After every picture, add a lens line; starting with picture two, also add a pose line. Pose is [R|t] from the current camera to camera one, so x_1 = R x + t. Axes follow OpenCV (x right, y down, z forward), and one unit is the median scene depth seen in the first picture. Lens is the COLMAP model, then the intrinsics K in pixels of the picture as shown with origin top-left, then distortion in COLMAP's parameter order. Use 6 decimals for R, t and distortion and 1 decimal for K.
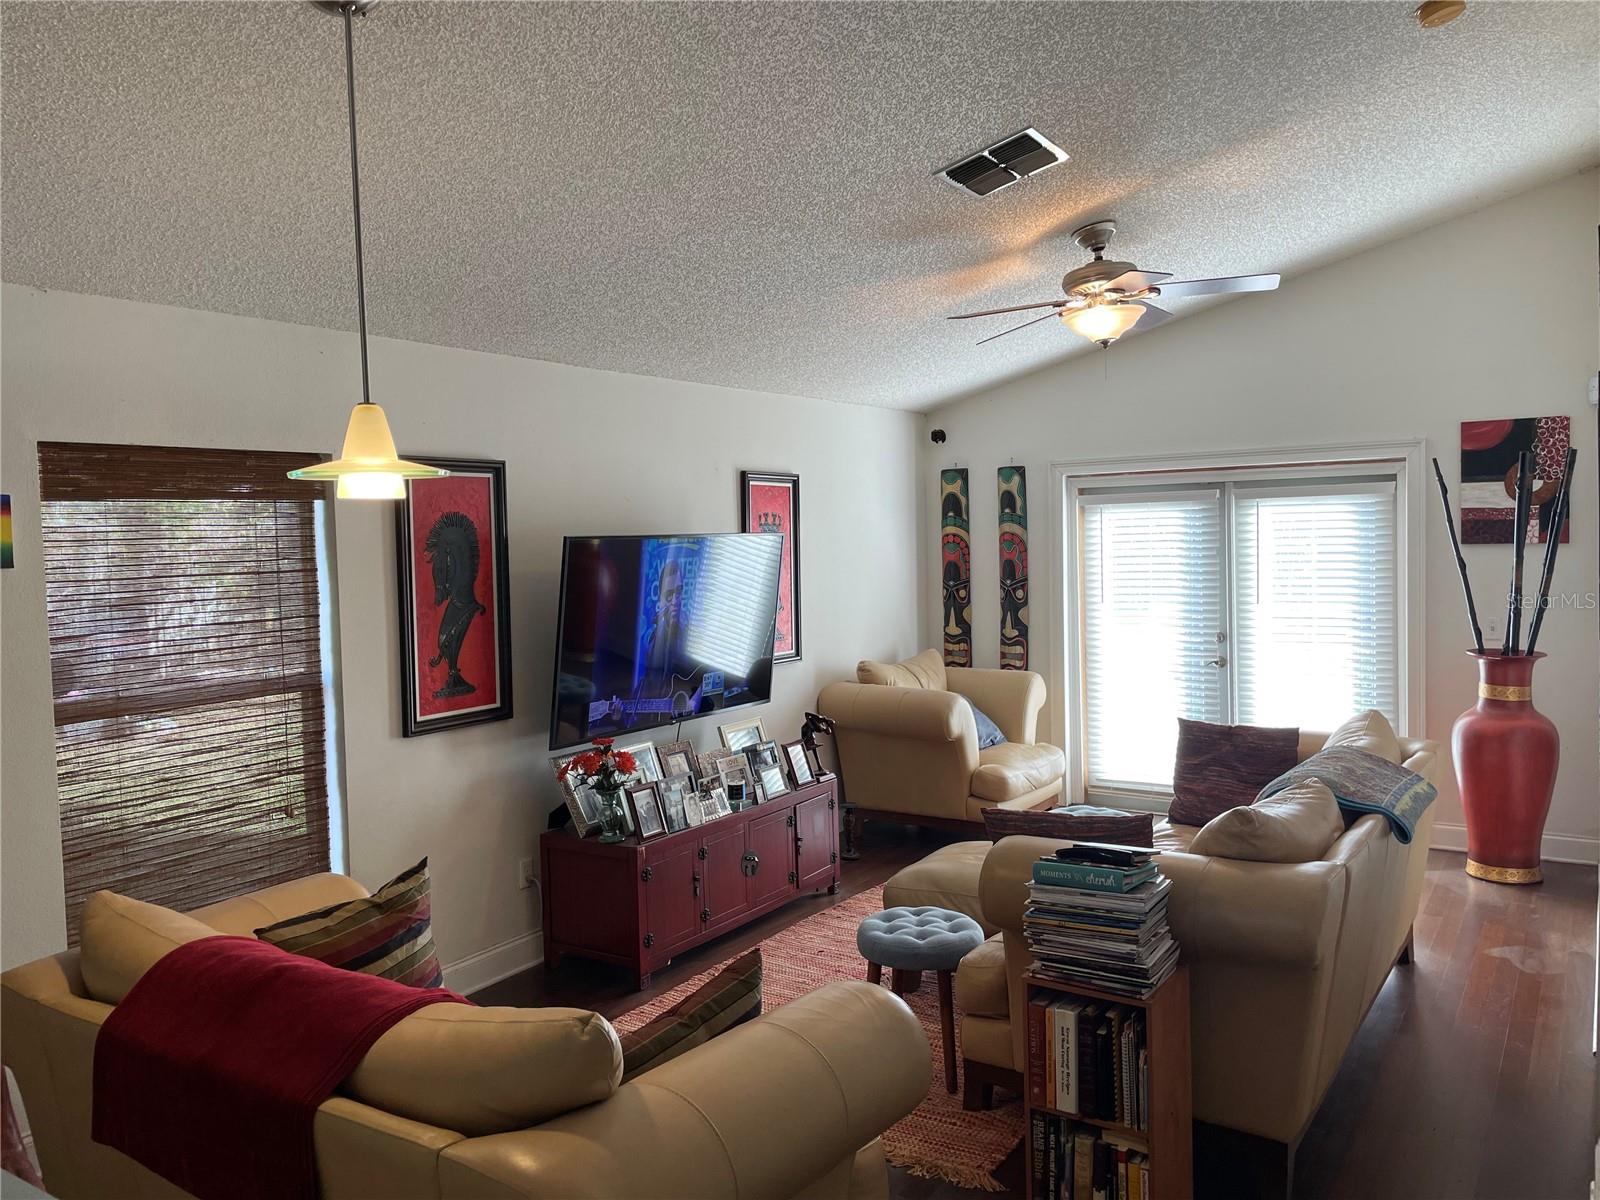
lens RADIAL K [[1212.6, 0, 800.7], [0, 1212.6, 597.9], [0, 0, 1]] dist [0.082068, -0.106356]
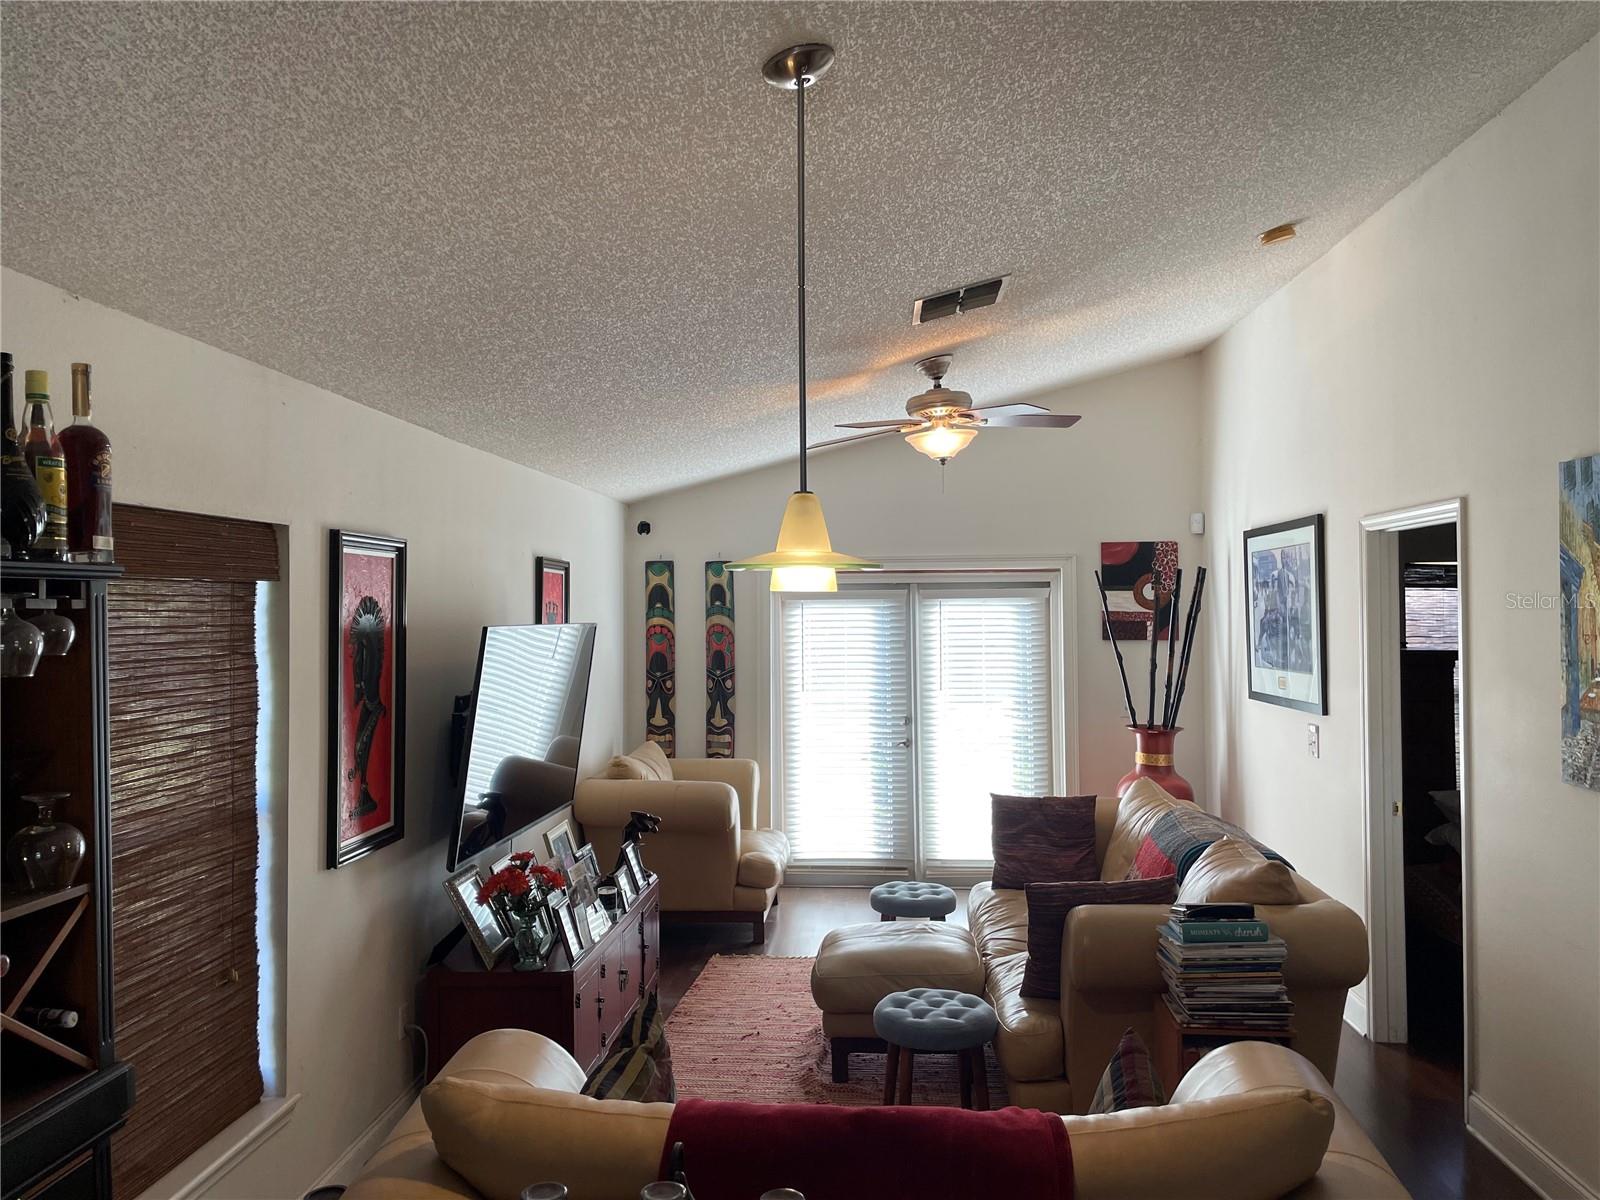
lens RADIAL K [[1212.6, 0, 812.6], [0, 1212.6, 595.0], [0, 0, 1]] dist [0.082068, -0.106356]
pose [[0.868811, 0.024669, 0.494529, -0.332084], [0.012085, 0.997404, -0.070986, -0.005699], [-0.494996, 0.067650, 0.866258, 0.079790]]
